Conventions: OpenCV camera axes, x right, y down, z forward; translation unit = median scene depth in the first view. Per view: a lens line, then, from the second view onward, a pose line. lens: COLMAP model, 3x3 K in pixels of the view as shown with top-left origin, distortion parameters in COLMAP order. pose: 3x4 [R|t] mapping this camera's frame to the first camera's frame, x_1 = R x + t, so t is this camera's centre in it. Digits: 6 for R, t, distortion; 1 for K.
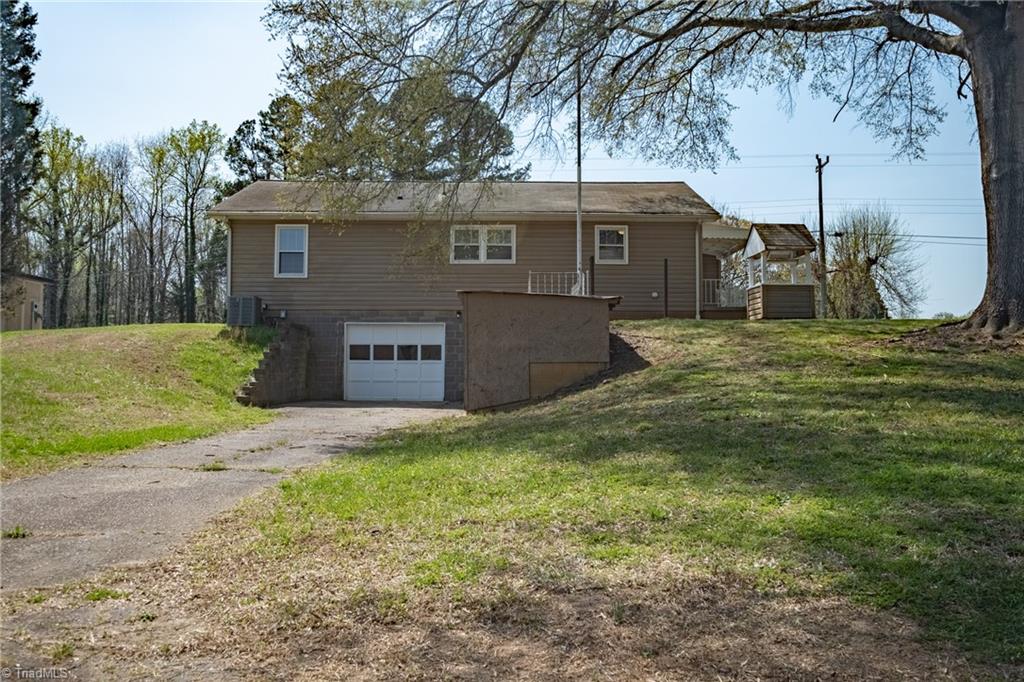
lens RADIAL K [[850.6, 0, 512.2], [0, 850.6, 341.6], [0, 0, 1]] dist [-0.000698, -0.000036]
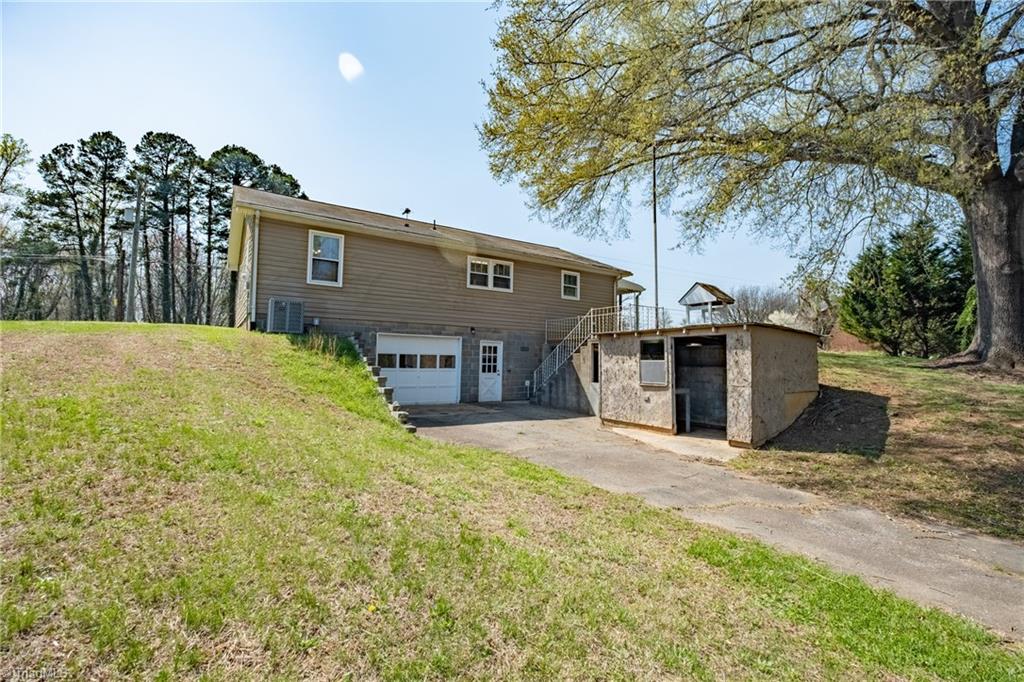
lens RADIAL K [[451.0, 0, 511.4], [0, 451.0, 336.9], [0, 0, 1]] dist [-0.001411, 0.000154]
pose [[0.840420, 0.042265, 0.540285, -0.357928], [-0.037419, 0.999100, -0.019952, -0.012284], [-0.540642, -0.003449, 0.841246, 0.433838]]
